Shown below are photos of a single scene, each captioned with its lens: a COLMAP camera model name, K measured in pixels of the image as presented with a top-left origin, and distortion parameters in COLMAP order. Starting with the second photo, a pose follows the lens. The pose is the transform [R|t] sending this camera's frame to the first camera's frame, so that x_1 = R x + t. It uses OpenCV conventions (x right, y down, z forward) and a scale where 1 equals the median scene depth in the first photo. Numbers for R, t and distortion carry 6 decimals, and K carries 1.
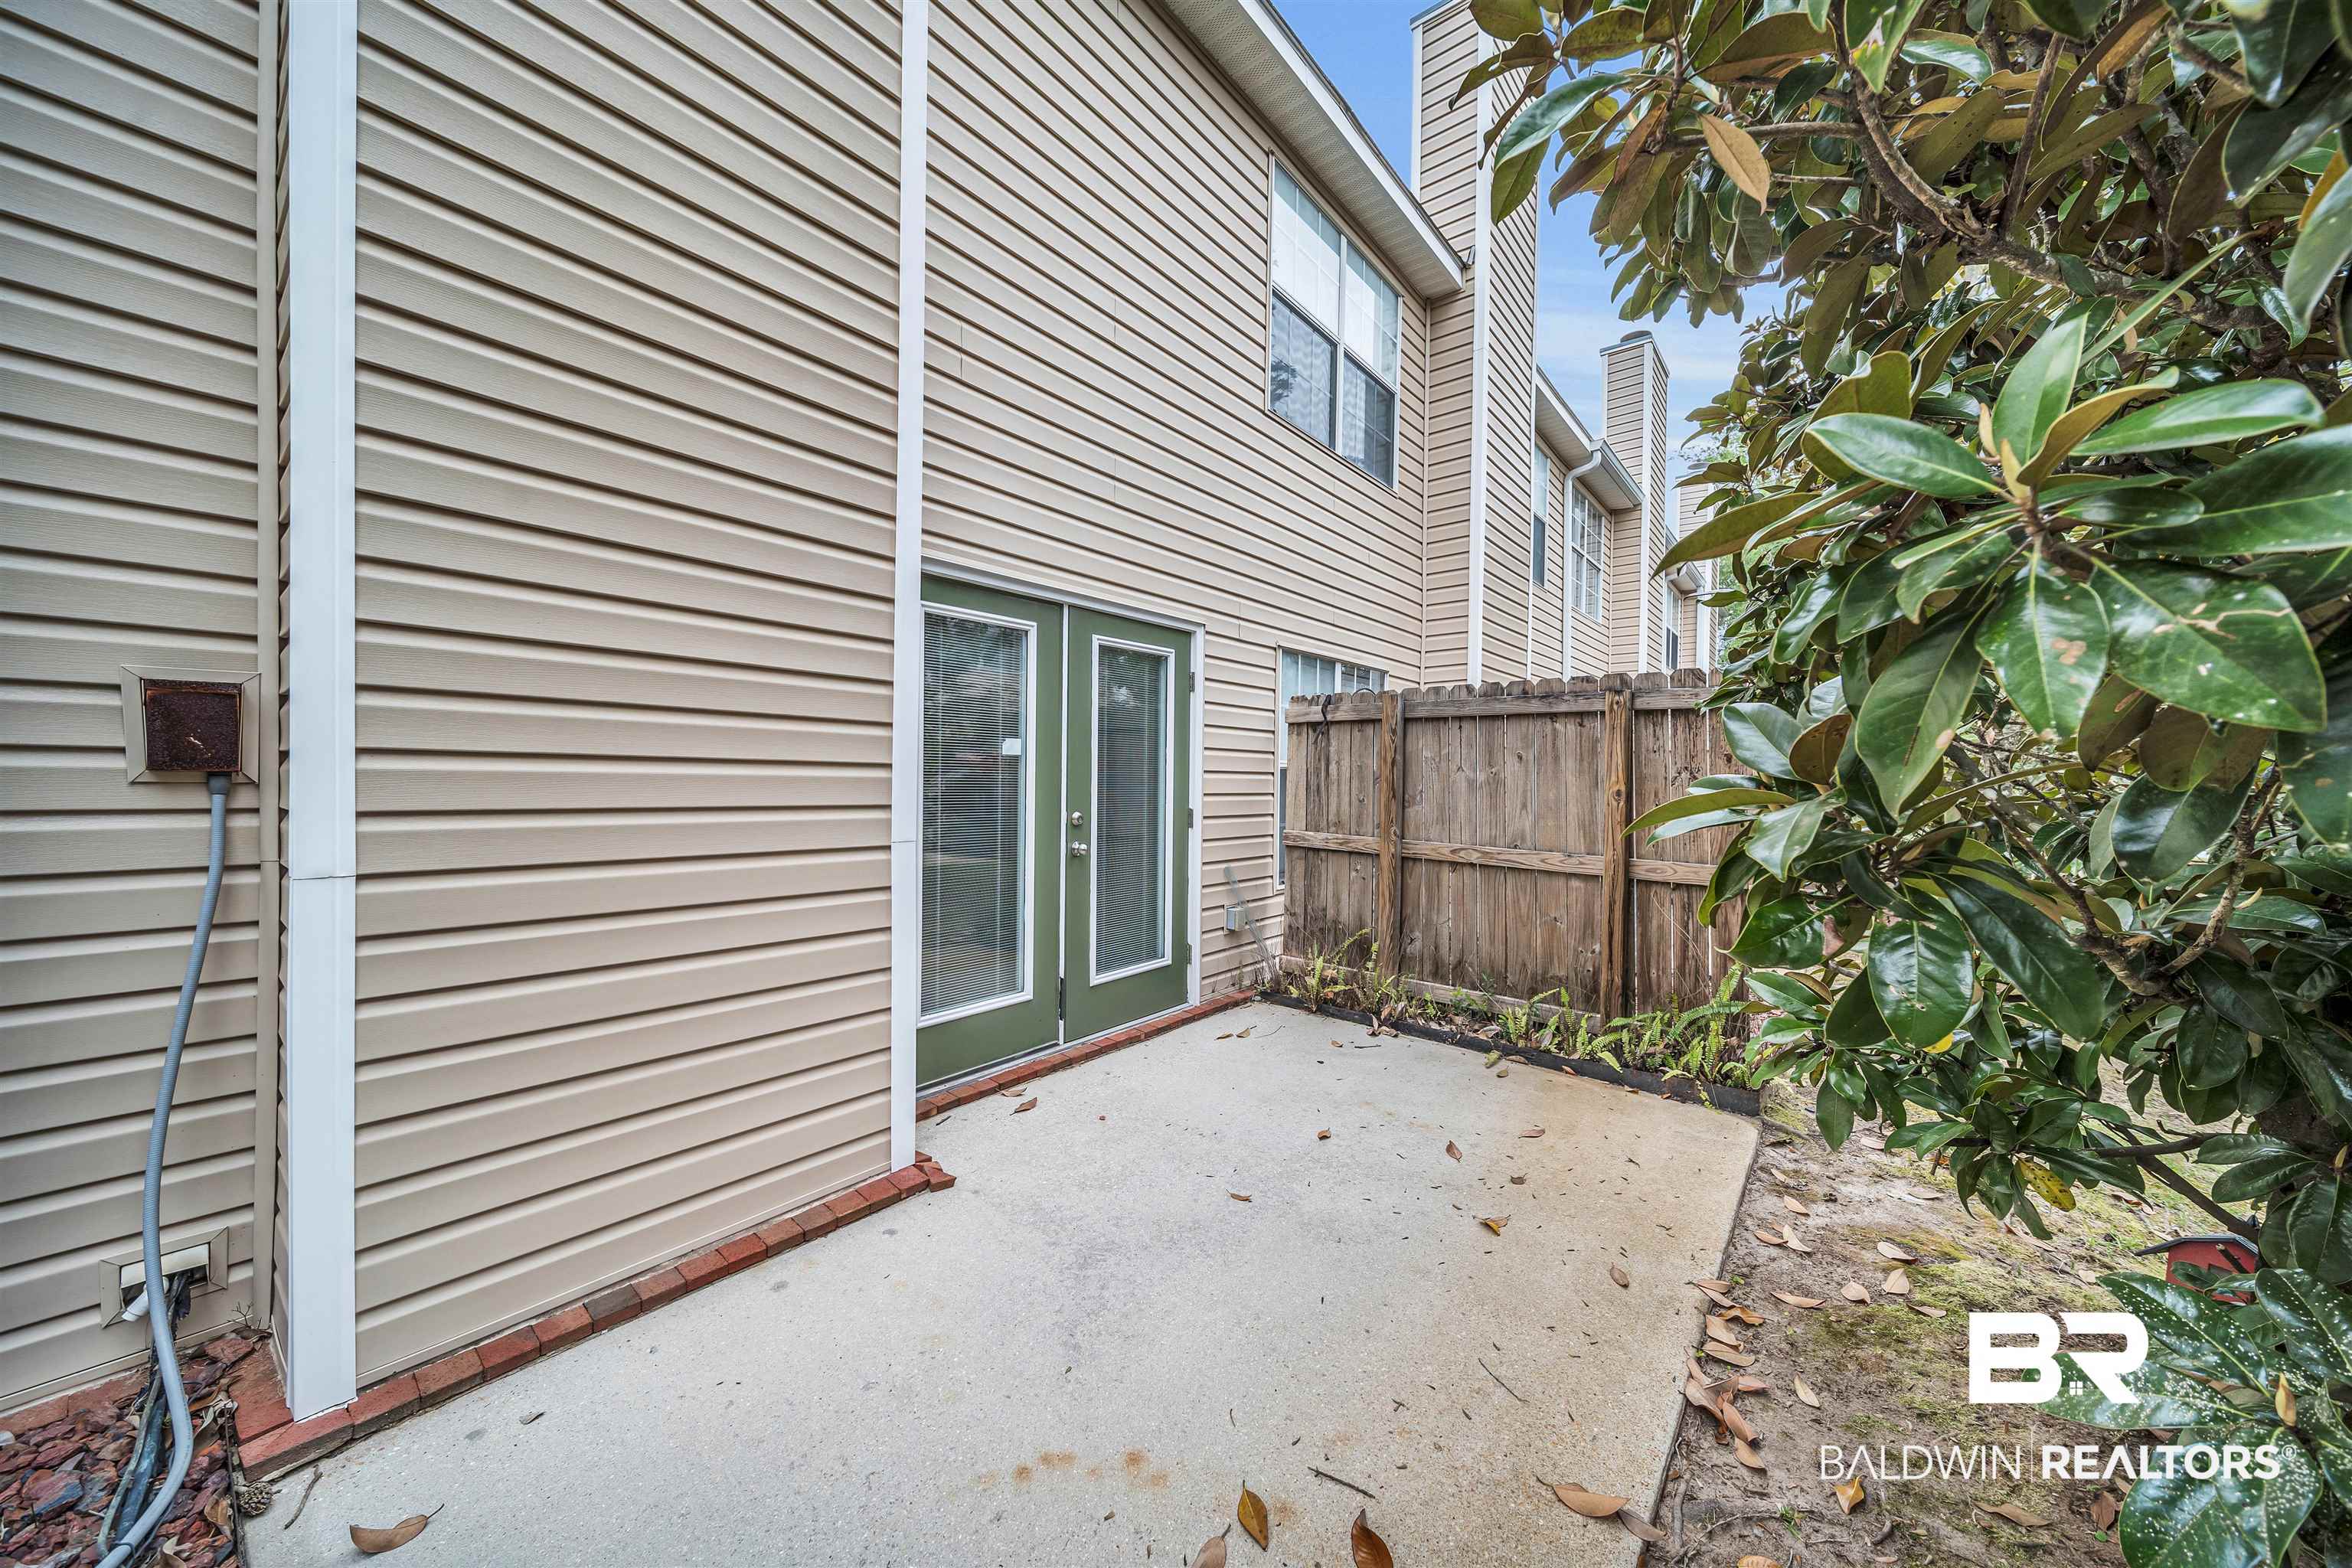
lens RADIAL K [[833.6, 0, 1179.3], [0, 833.6, 779.6], [0, 0, 1]] dist [0.000769, -0.000539]
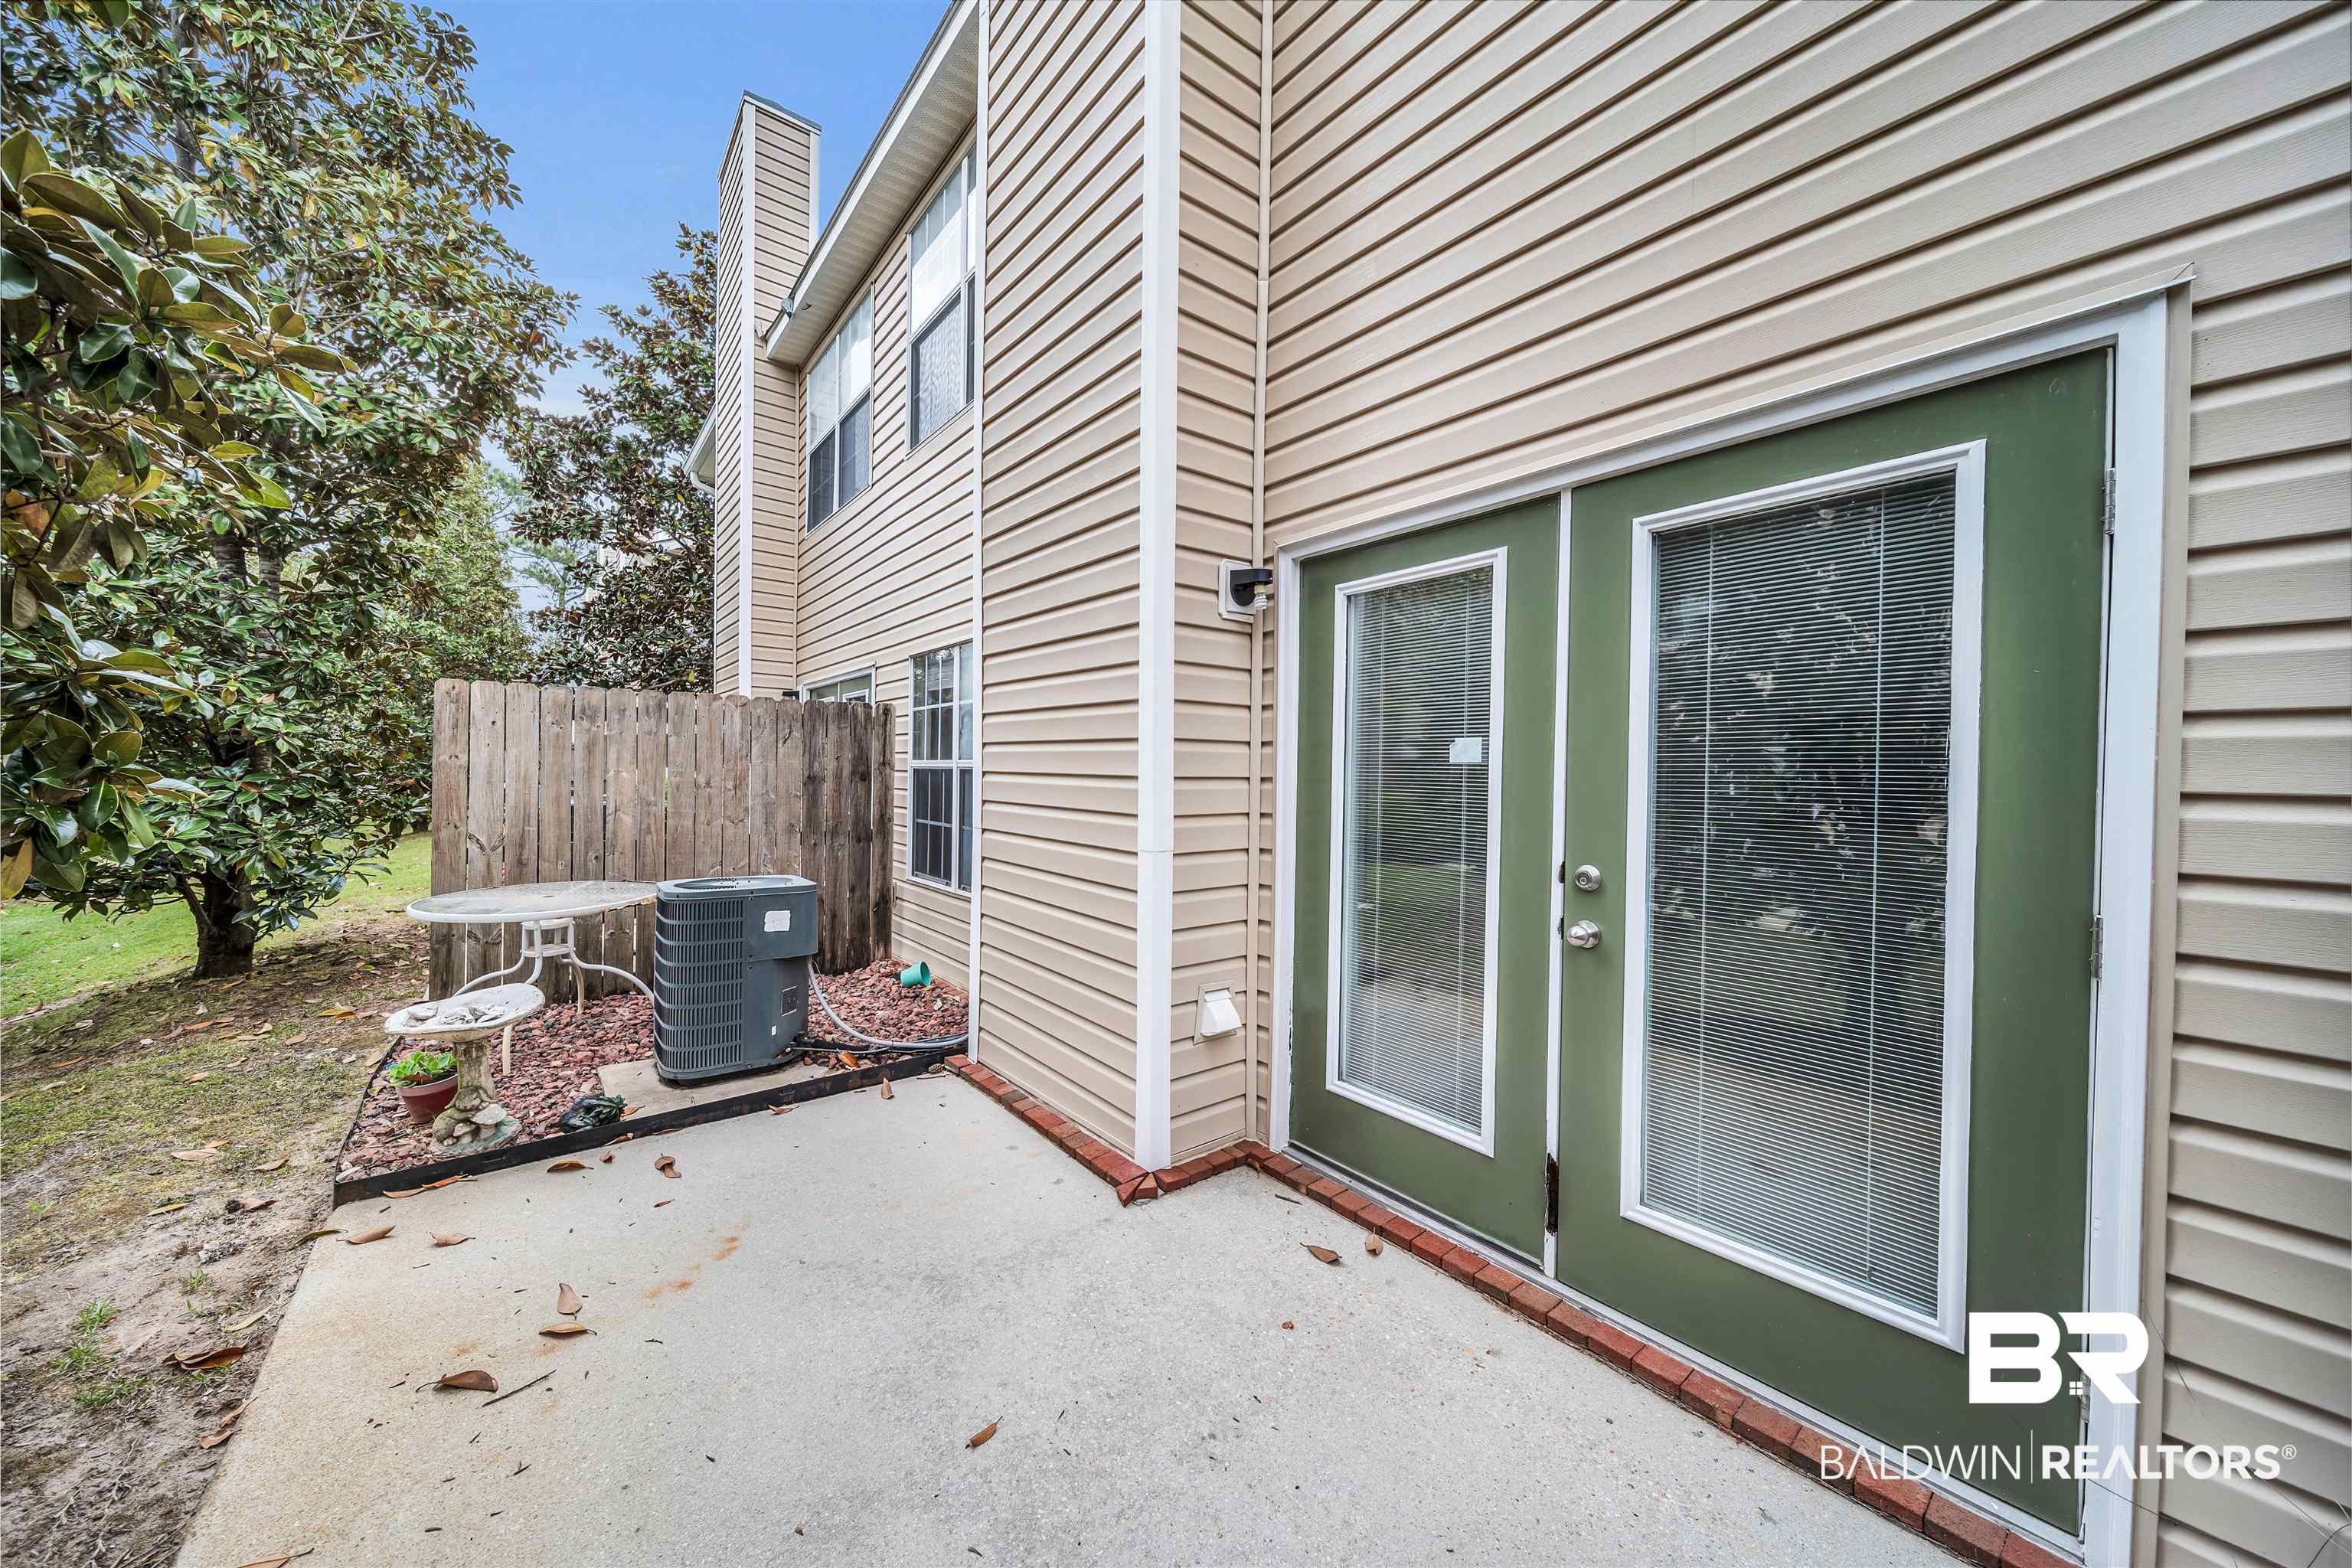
lens RADIAL K [[833.6, 0, 1179.1], [0, 833.6, 776.4], [0, 0, 1]] dist [0.000769, -0.000539]
pose [[-0.222085, -0.005776, -0.975010, 0.485131], [-0.022327, 0.999750, -0.000837, -0.013142], [0.974772, 0.021583, -0.222159, 0.916717]]
